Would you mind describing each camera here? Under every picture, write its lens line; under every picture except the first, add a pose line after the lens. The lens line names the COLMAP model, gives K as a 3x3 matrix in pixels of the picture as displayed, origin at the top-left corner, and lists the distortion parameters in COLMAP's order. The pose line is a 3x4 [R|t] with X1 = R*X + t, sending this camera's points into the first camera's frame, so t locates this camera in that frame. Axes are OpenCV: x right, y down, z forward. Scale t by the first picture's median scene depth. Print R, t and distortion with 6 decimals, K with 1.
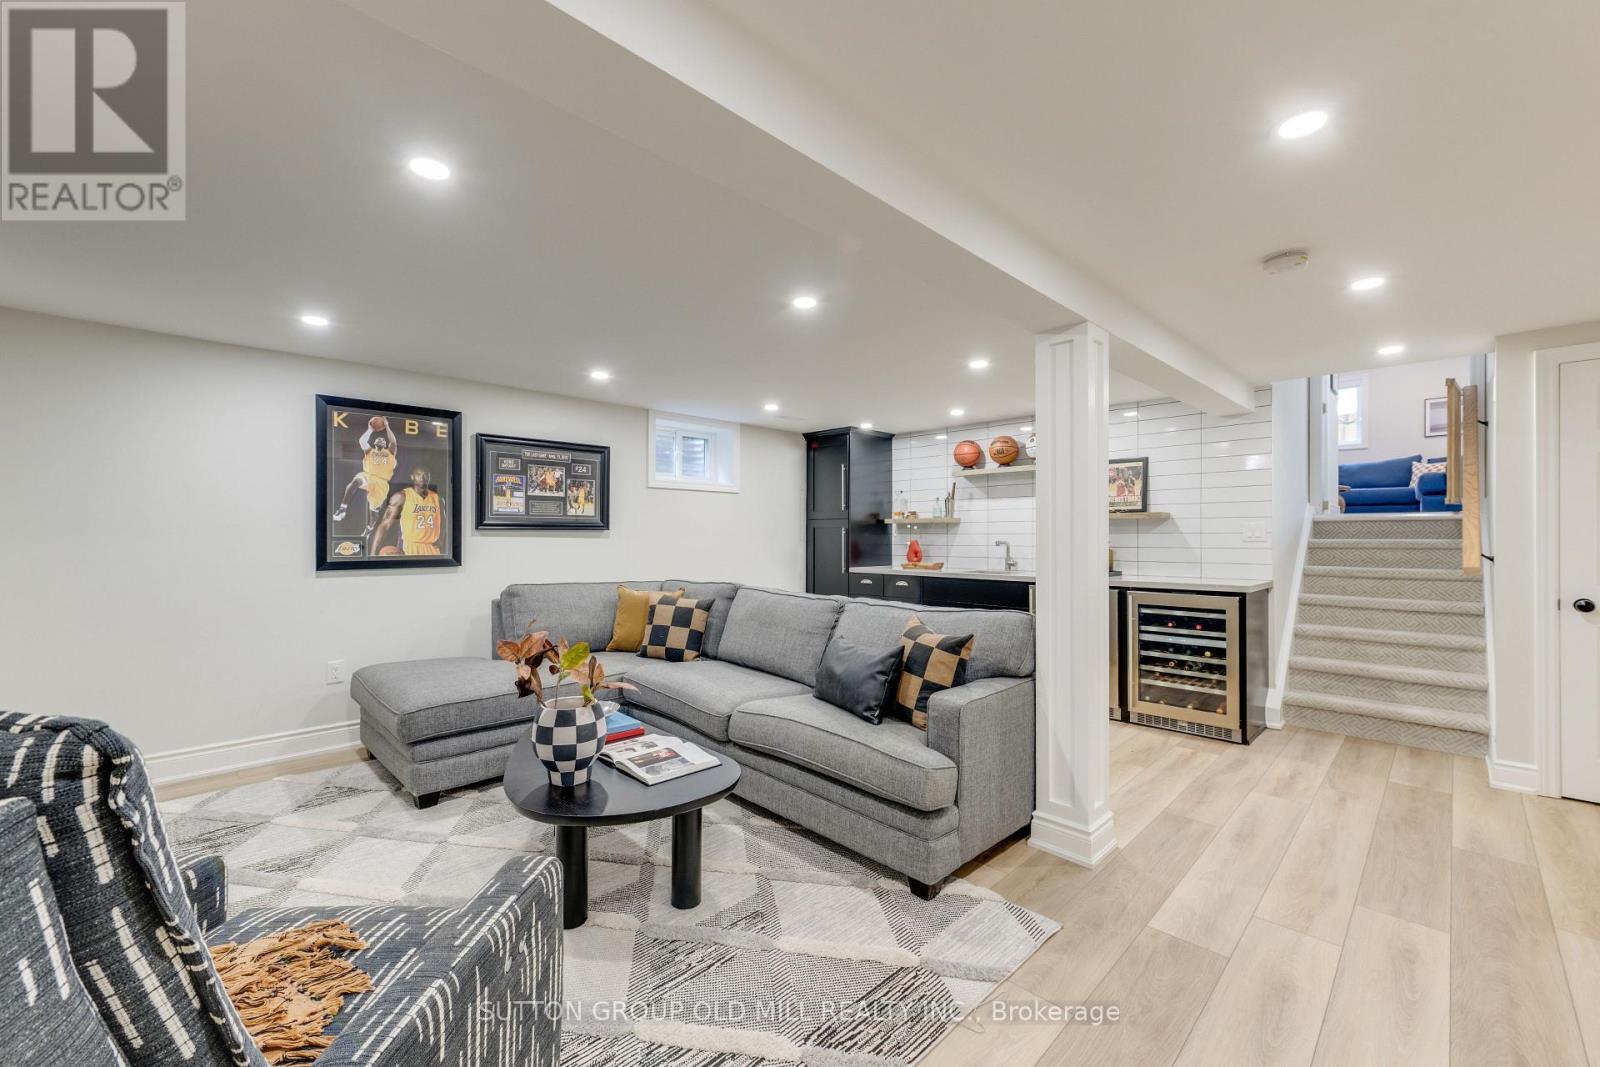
lens RADIAL K [[629.0, 0, 798.3], [0, 629.0, 538.9], [0, 0, 1]] dist [0.002536, 0.000152]
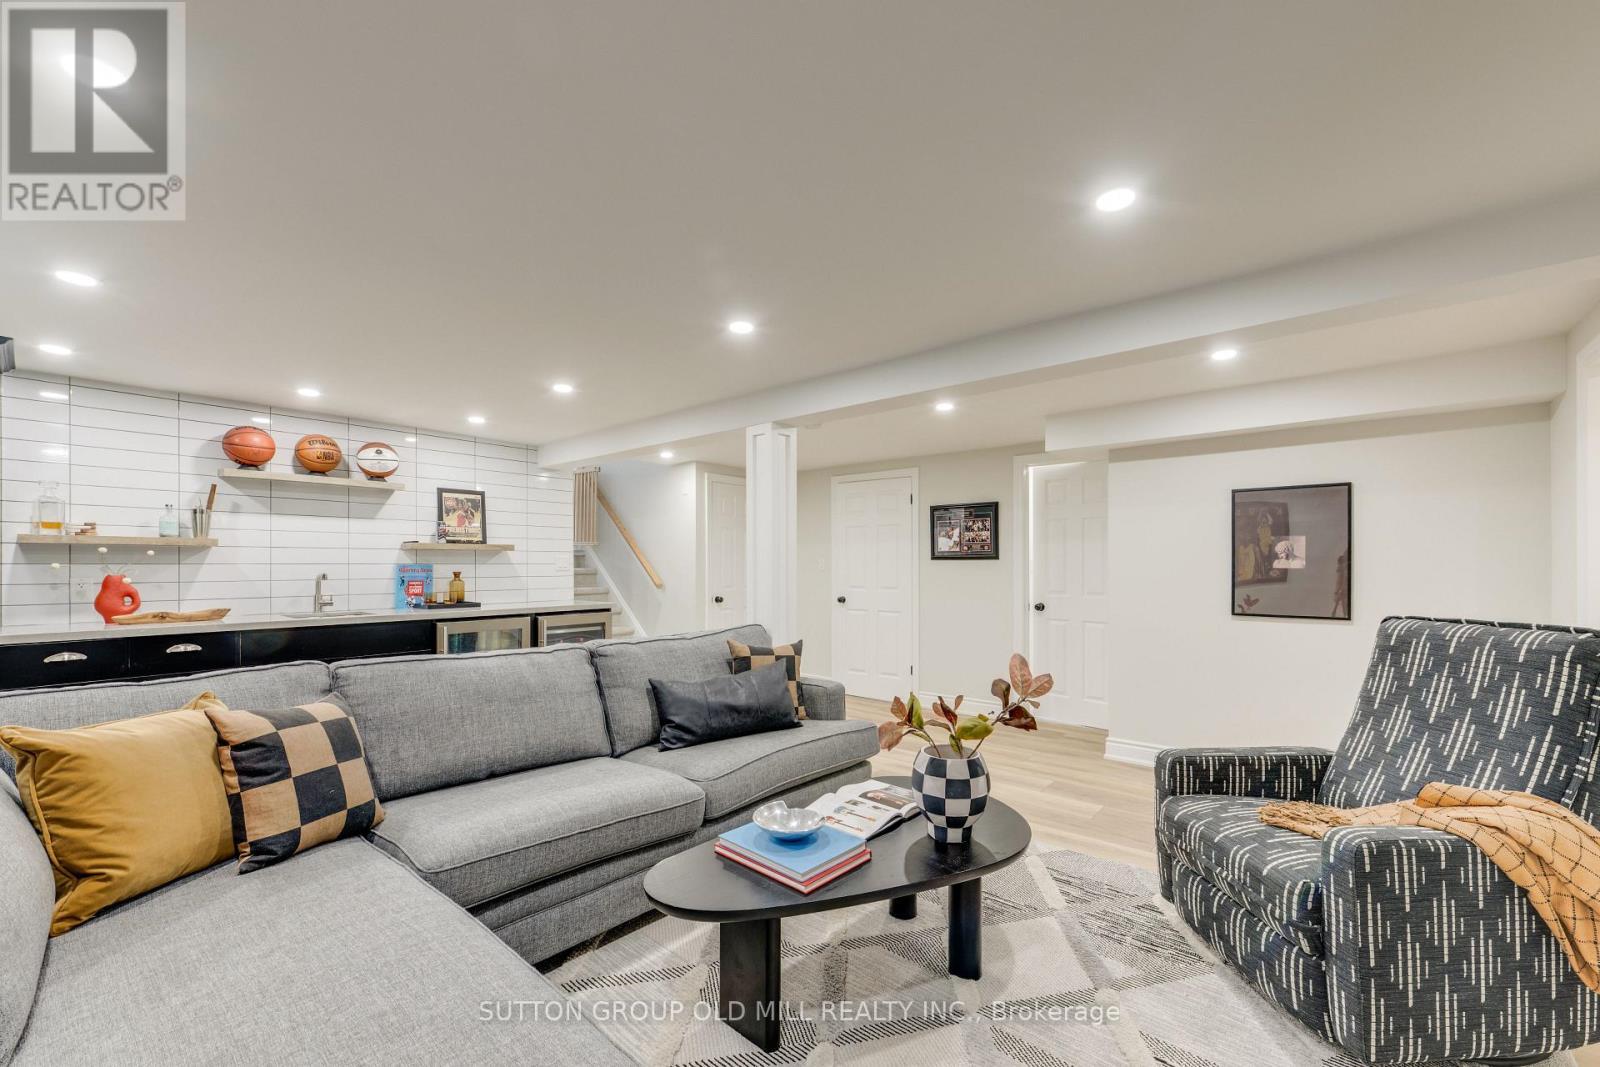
lens RADIAL K [[634.6, 0, 800.7], [0, 634.6, 561.0], [0, 0, 1]] dist [0.000292, 0.000003]
pose [[-0.076376, 0.007279, 0.997053, -0.525903], [0.006514, 0.999956, -0.006802, -0.002962], [-0.997058, 0.005975, -0.076420, 0.528313]]
